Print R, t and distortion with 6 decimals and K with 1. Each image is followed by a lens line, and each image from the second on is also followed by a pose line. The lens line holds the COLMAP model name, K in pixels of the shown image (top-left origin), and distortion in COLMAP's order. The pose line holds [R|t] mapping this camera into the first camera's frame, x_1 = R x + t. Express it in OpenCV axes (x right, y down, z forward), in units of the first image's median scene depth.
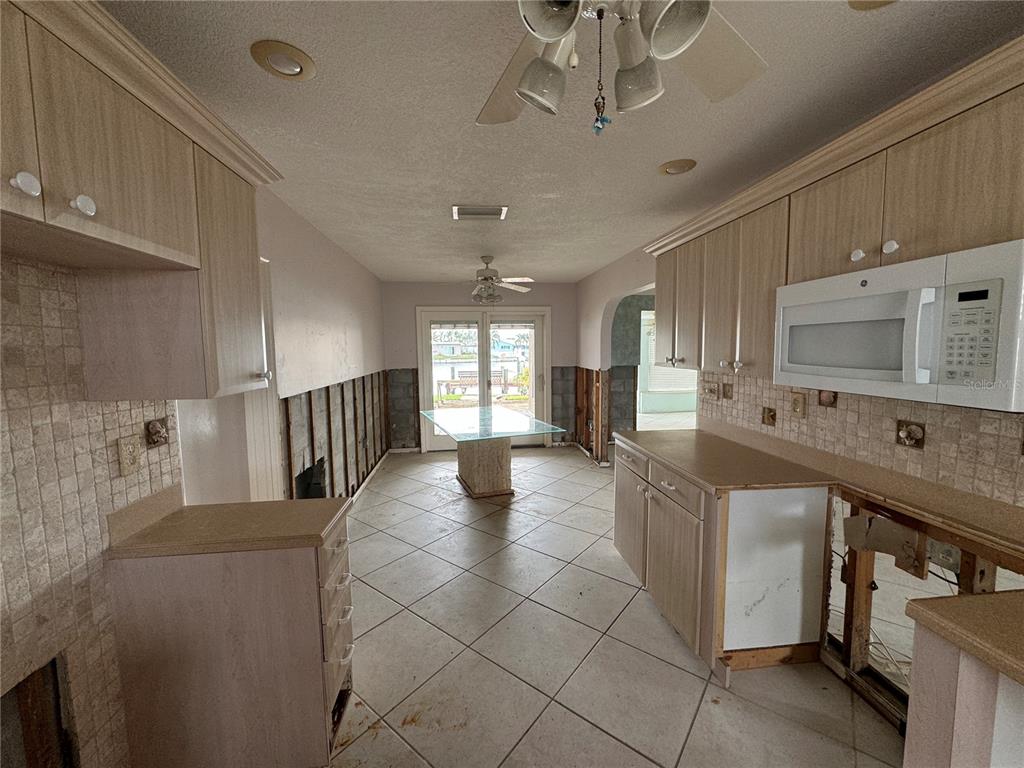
lens RADIAL K [[408.3, 0, 510.8], [0, 408.3, 383.2], [0, 0, 1]] dist [-0.003108, 0.000307]
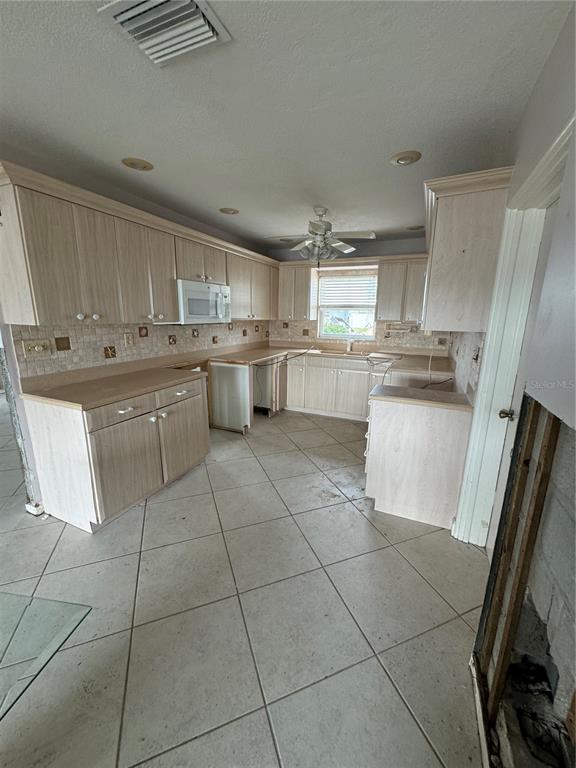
lens RADIAL K [[307.0, 0, 288.0], [0, 307.0, 384.0], [0, 0, 1]] dist [-0.002299, -0.000185]
pose [[-0.869917, -0.112468, 0.480203, -0.582195], [0.037076, 0.955984, 0.291066, -0.129025], [-0.491802, 0.271007, -0.827457, 1.839586]]
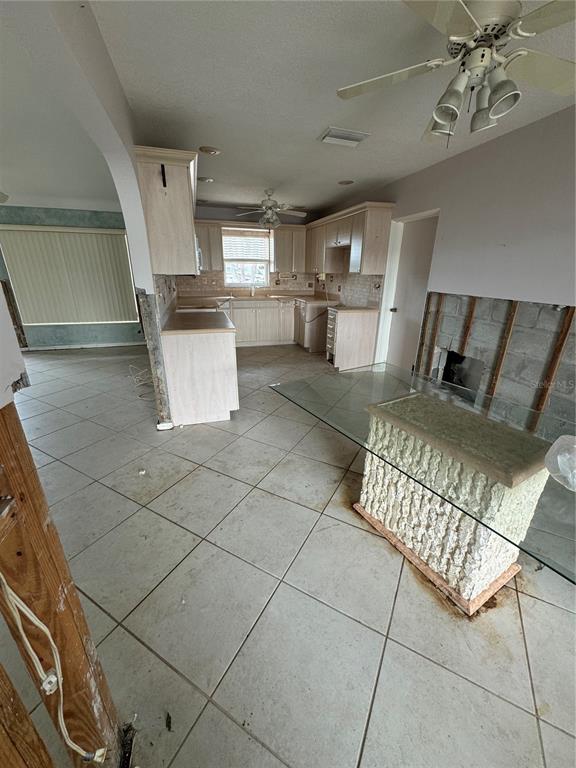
lens RADIAL K [[306.2, 0, 289.9], [0, 306.2, 384.7], [0, 0, 1]] dist [-0.003108, 0.000307]
pose [[-0.982266, 0.063814, -0.176299, 0.377564], [-0.018880, 0.901855, 0.431627, -0.200072], [0.186540, 0.427301, -0.884656, 2.772017]]
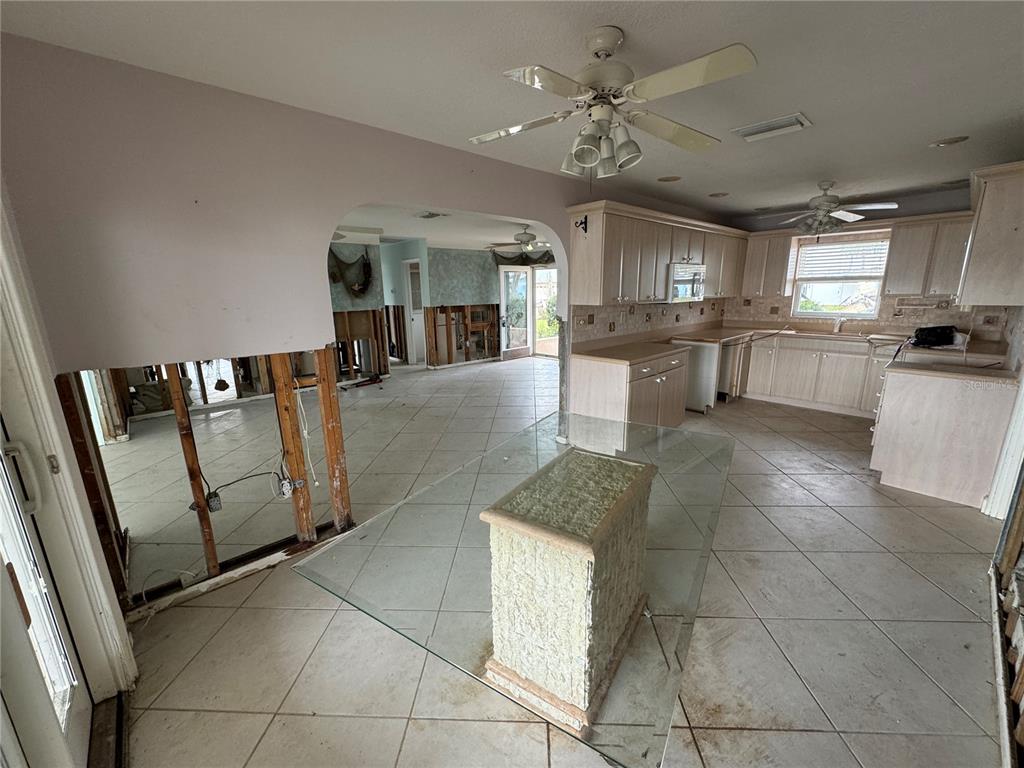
lens RADIAL K [[408.3, 0, 510.8], [0, 408.3, 383.2], [0, 0, 1]] dist [-0.003108, 0.000307]
pose [[-0.597292, -0.160272, 0.785847, -0.682619], [0.092794, 0.959439, 0.266206, -0.238857], [-0.796638, 0.231925, -0.558193, 2.758964]]
